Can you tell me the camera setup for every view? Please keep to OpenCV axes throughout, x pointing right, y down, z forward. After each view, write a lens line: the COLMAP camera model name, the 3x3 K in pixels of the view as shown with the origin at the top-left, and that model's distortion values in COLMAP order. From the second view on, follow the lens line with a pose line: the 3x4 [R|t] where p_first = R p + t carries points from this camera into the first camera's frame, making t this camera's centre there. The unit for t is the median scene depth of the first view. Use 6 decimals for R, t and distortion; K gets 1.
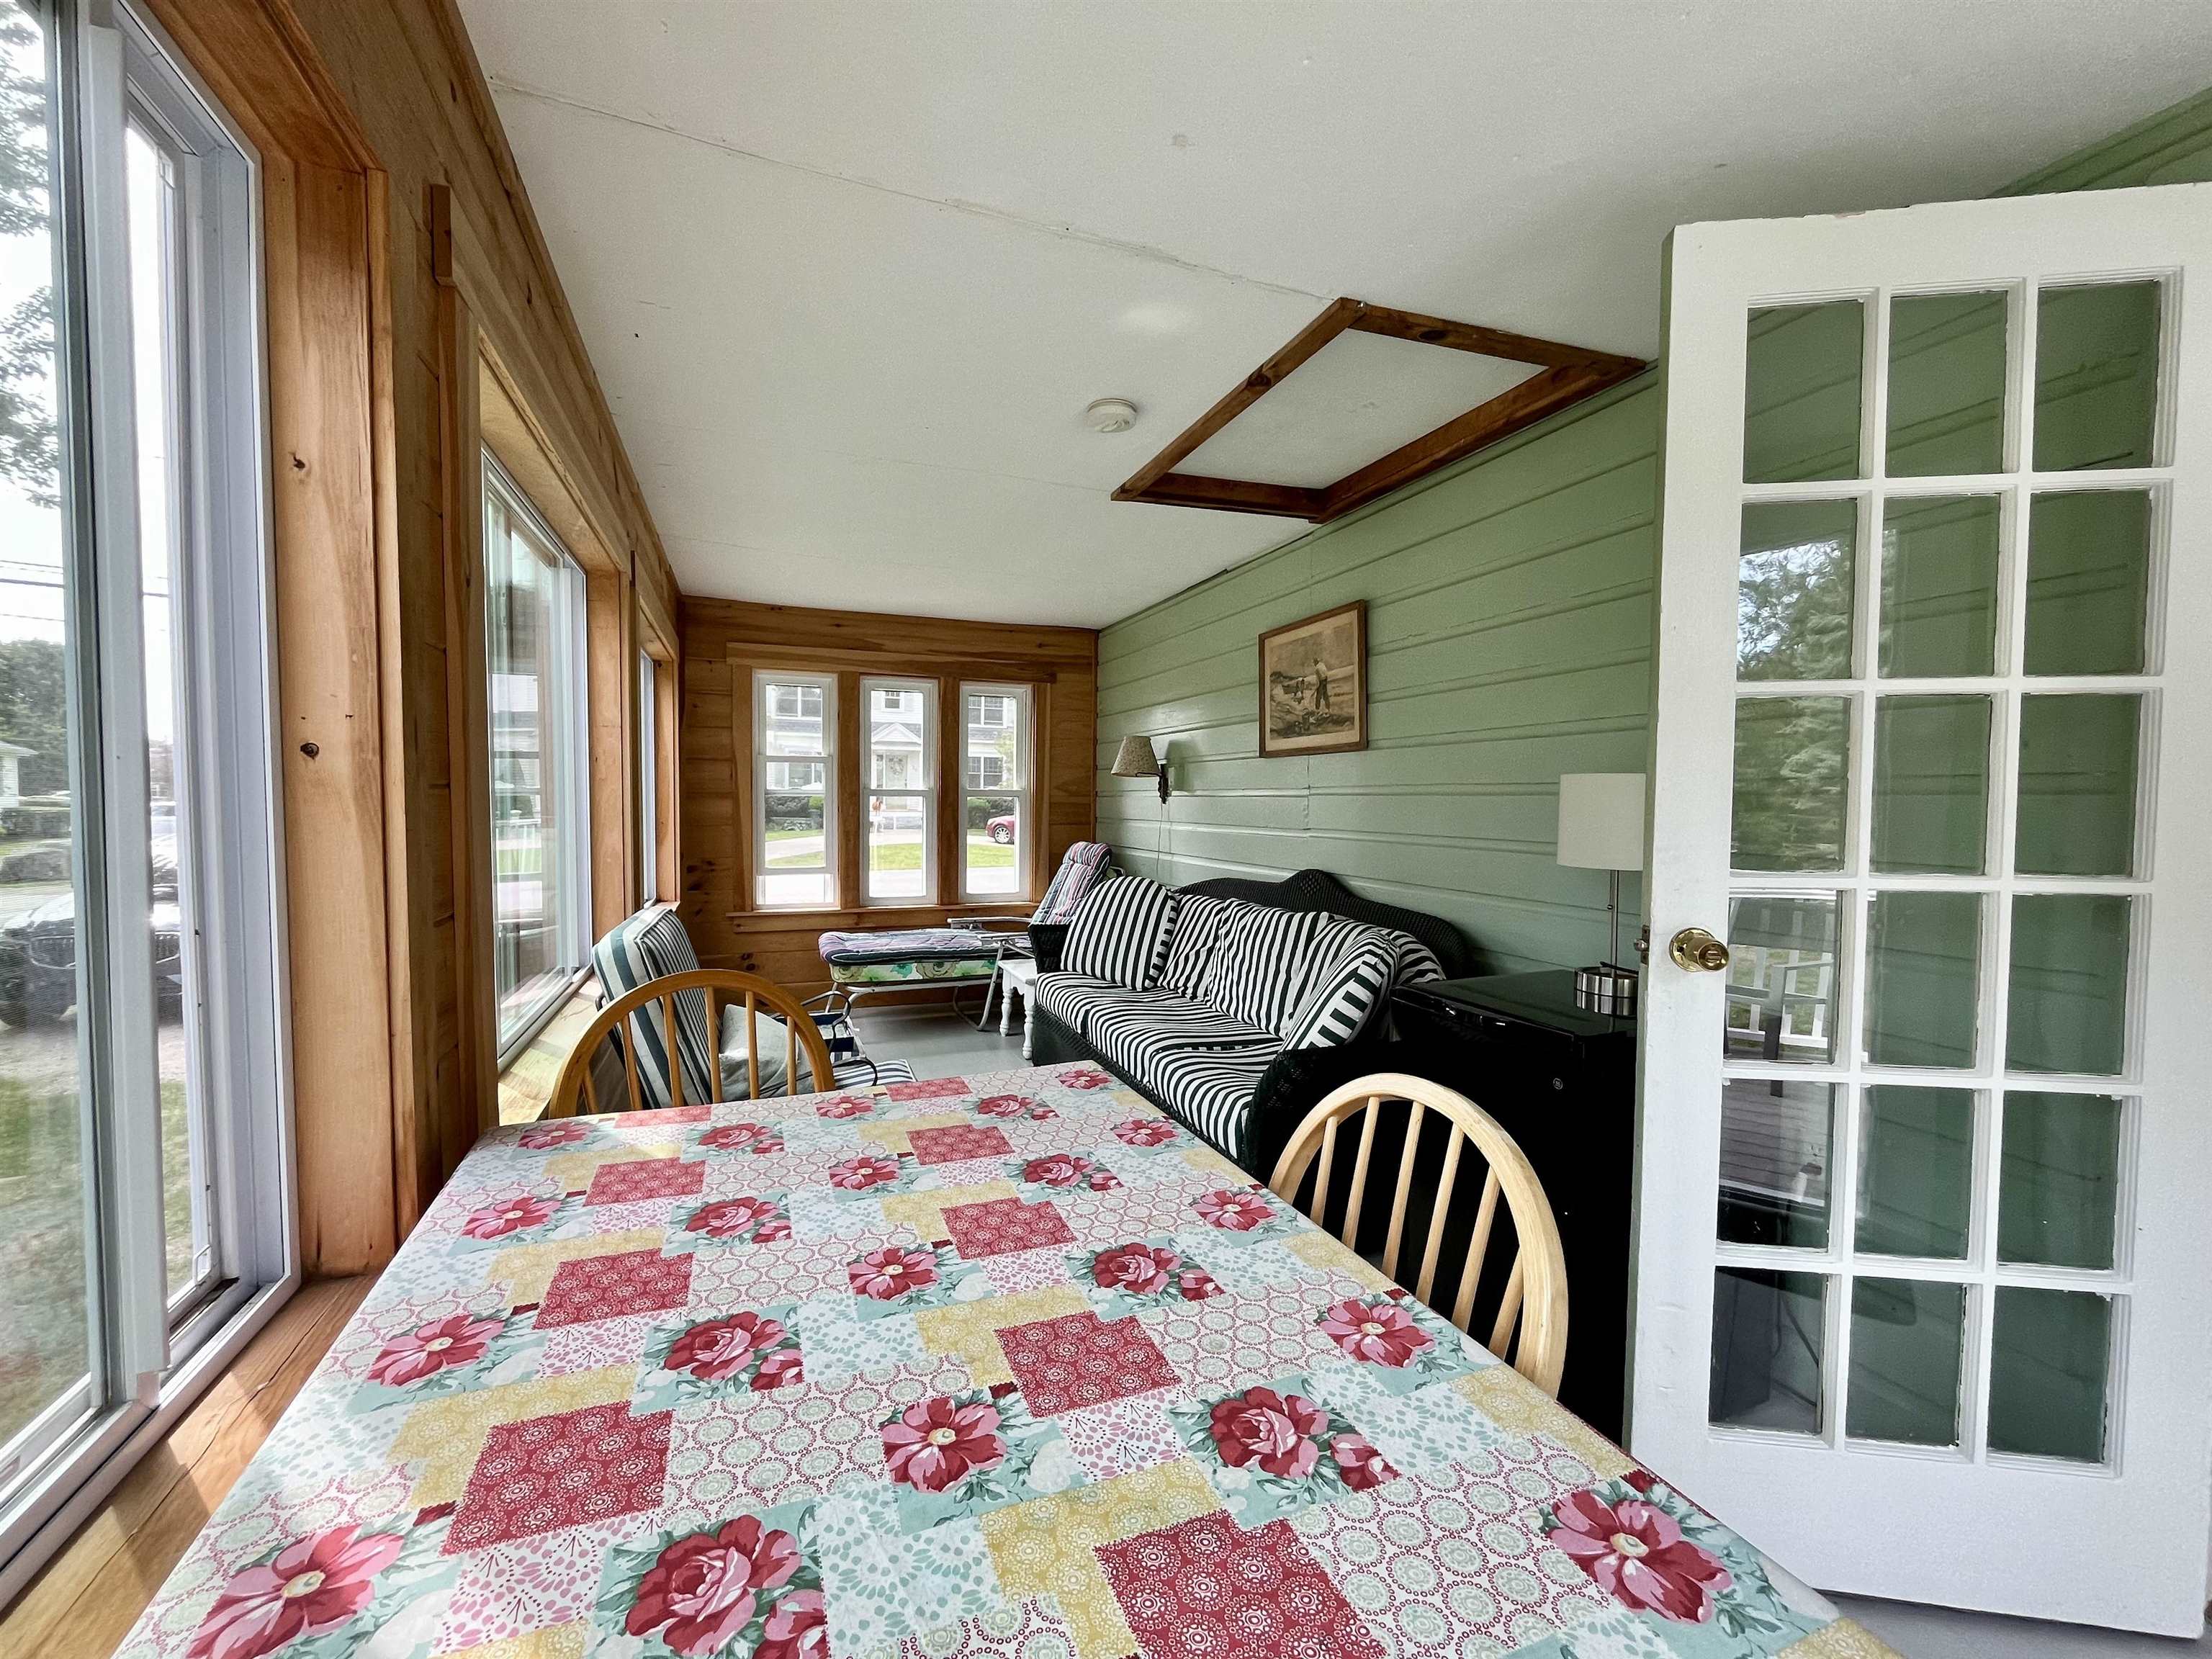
lens RADIAL K [[903.9, 0, 1103.1], [0, 903.9, 834.4], [0, 0, 1]] dist [0.001209, -0.000763]
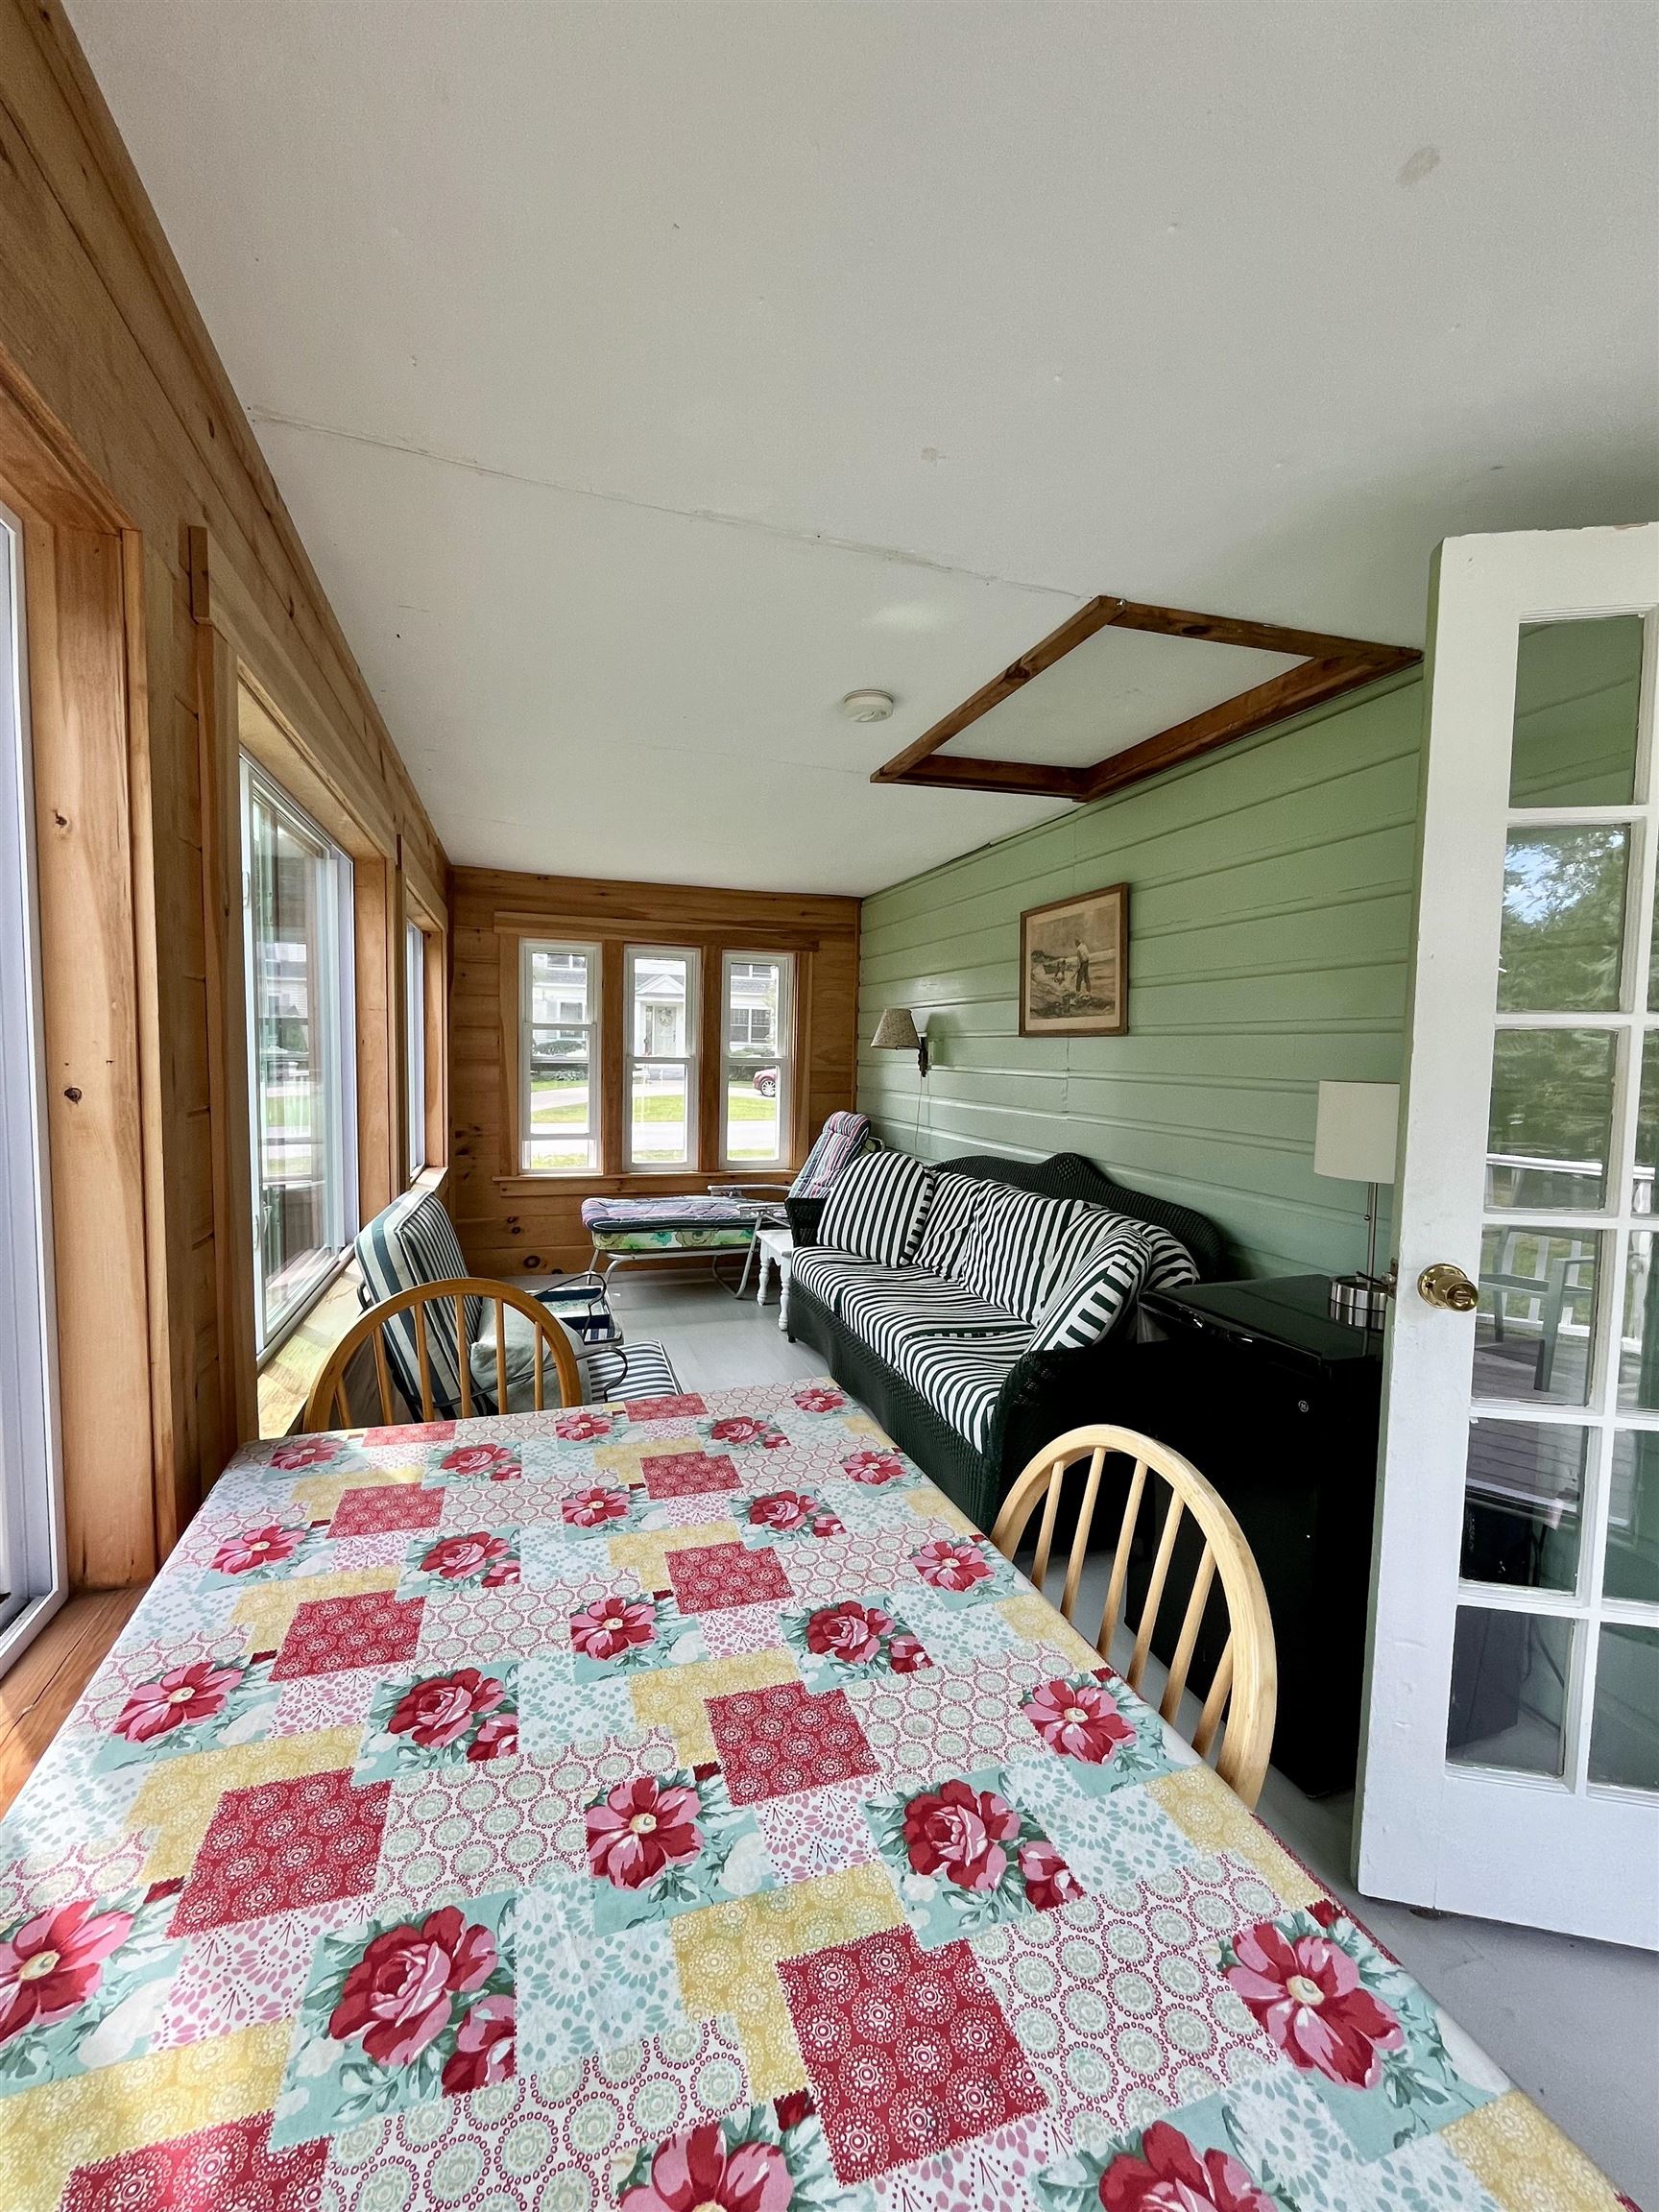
lens RADIAL K [[903.9, 0, 829.5], [0, 903.9, 1106.0], [0, 0, 1]] dist [0.001209, -0.000763]
pose [[0.998873, 0.014316, -0.045253, 0.046585], [-0.013271, 0.999640, 0.023312, -0.121539], [0.045570, -0.022685, 0.998704, -0.005188]]
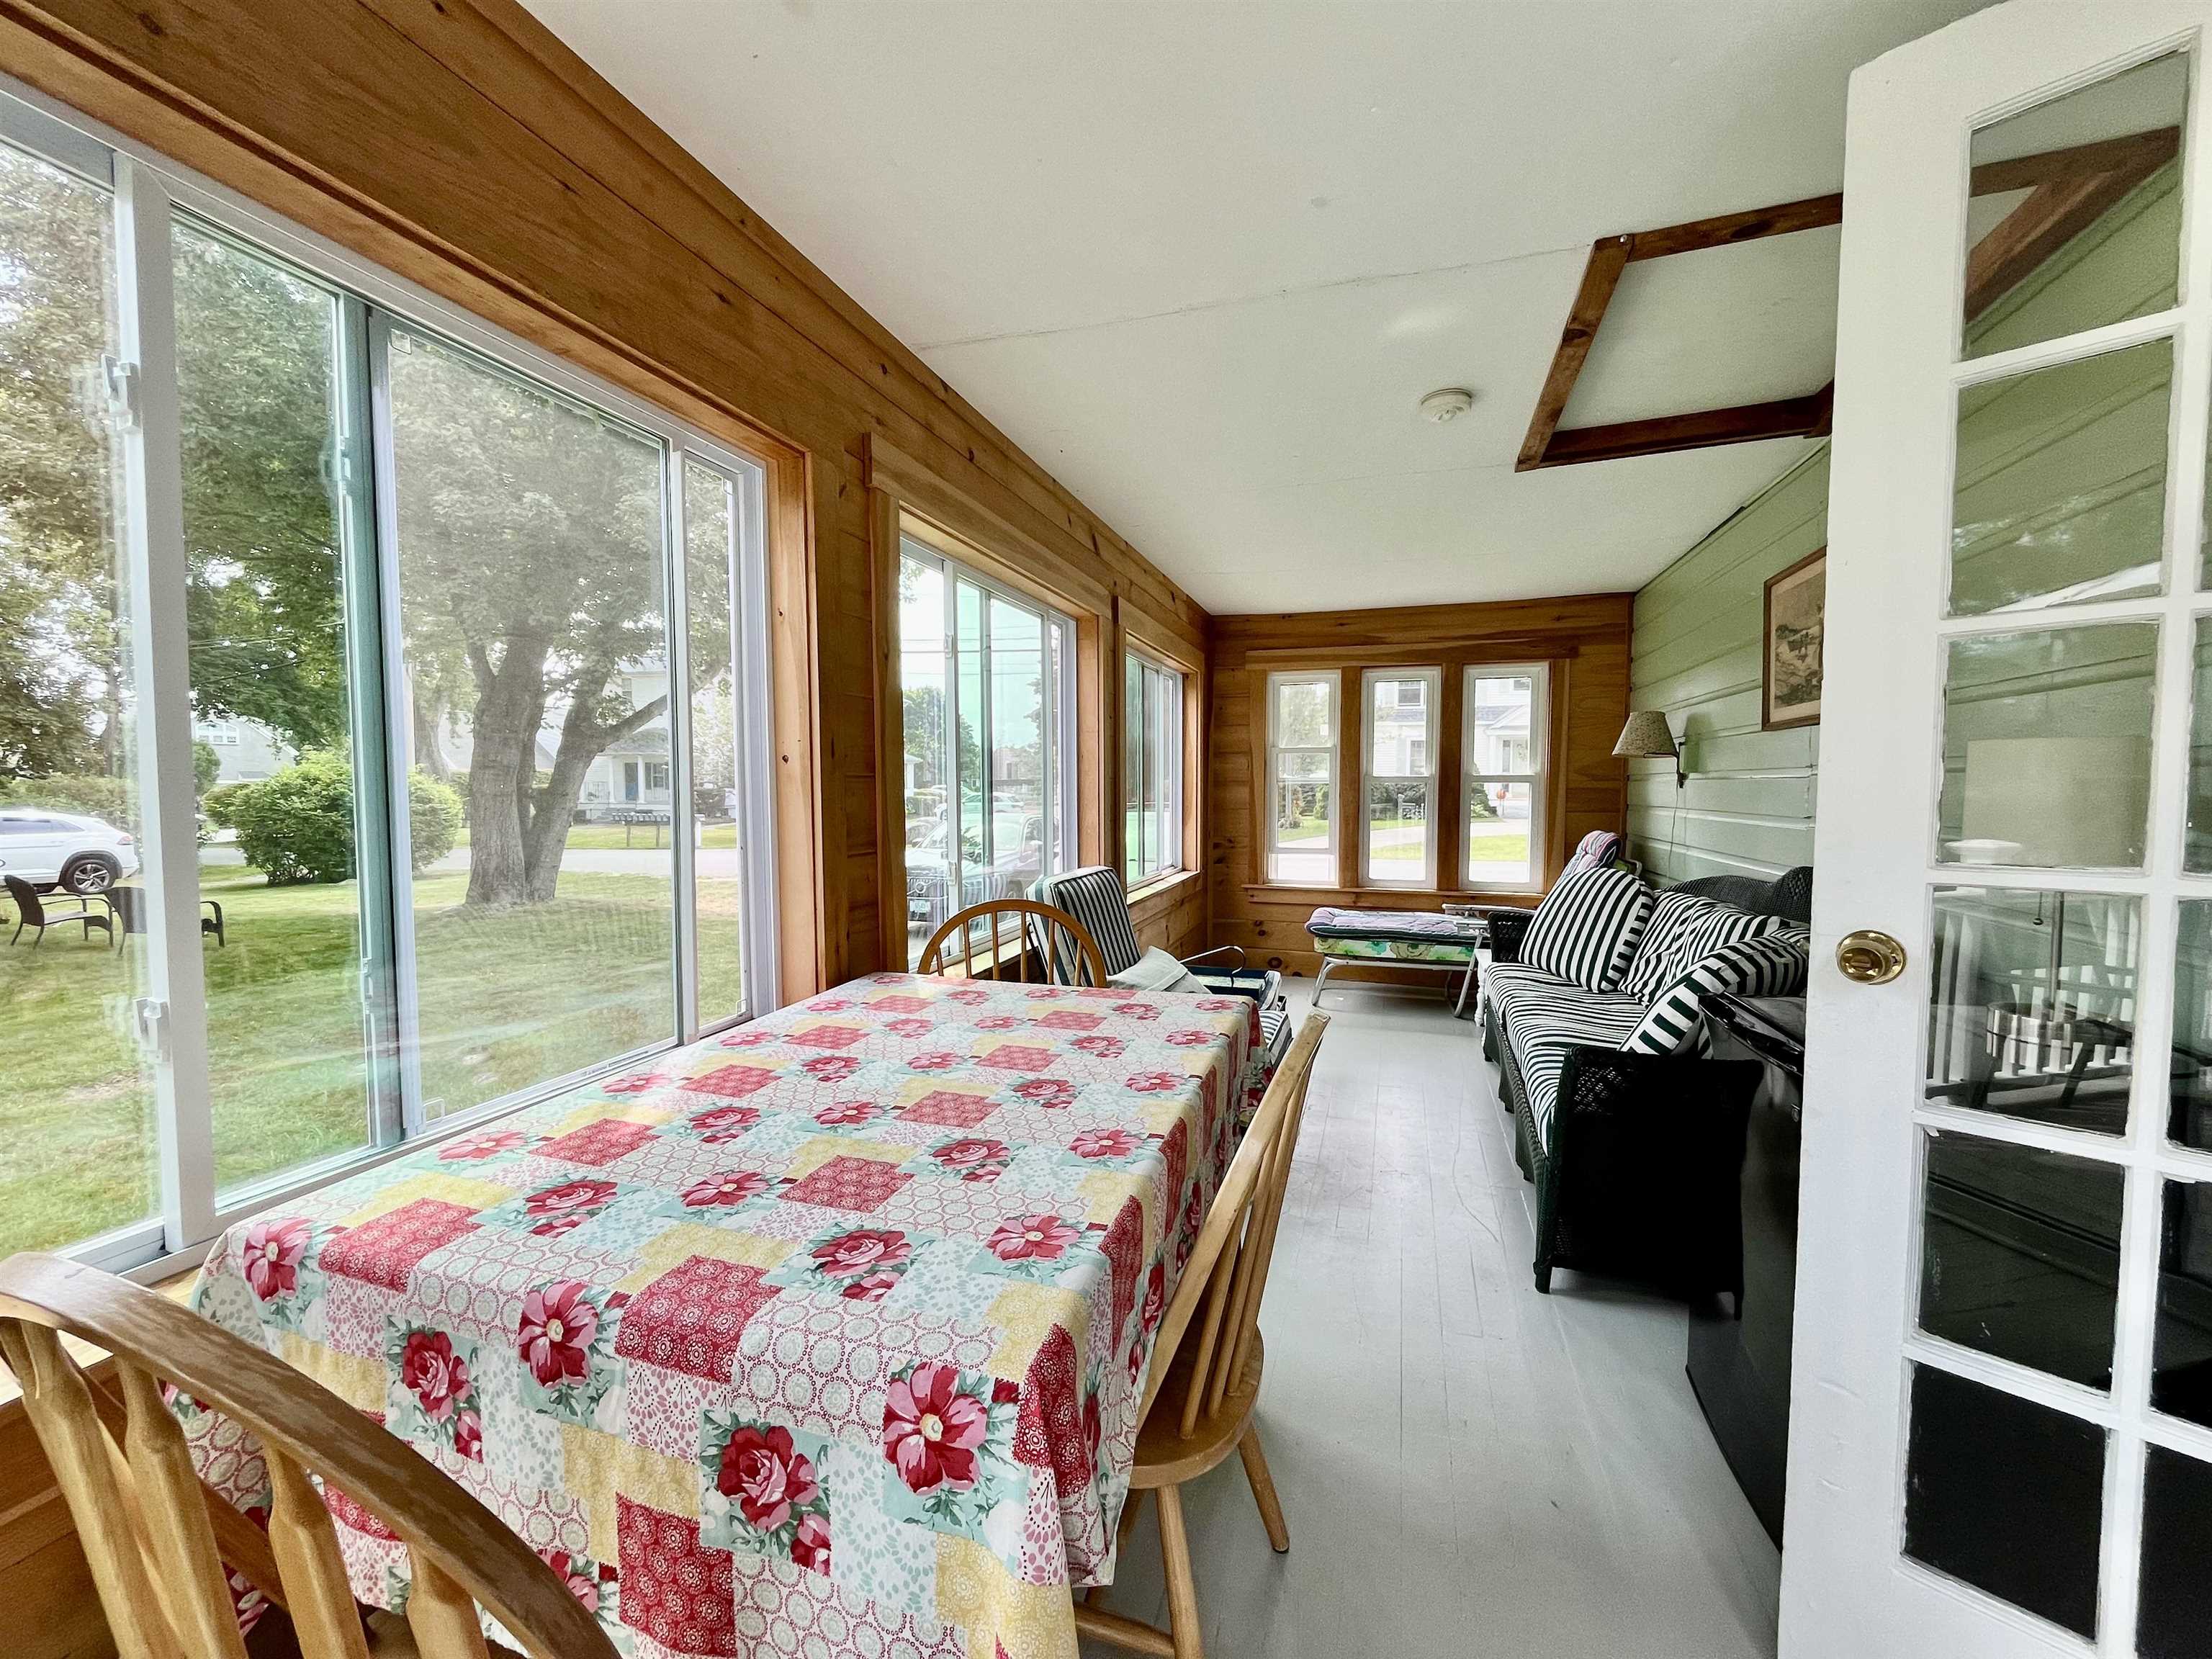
lens RADIAL K [[903.9, 0, 1103.1], [0, 903.9, 834.4], [0, 0, 1]] dist [0.001209, -0.000763]
pose [[0.776827, 0.026051, -0.629176, 0.936356], [-0.018421, 0.999656, 0.018646, 0.022399], [0.629445, -0.002895, 0.777040, -0.096235]]
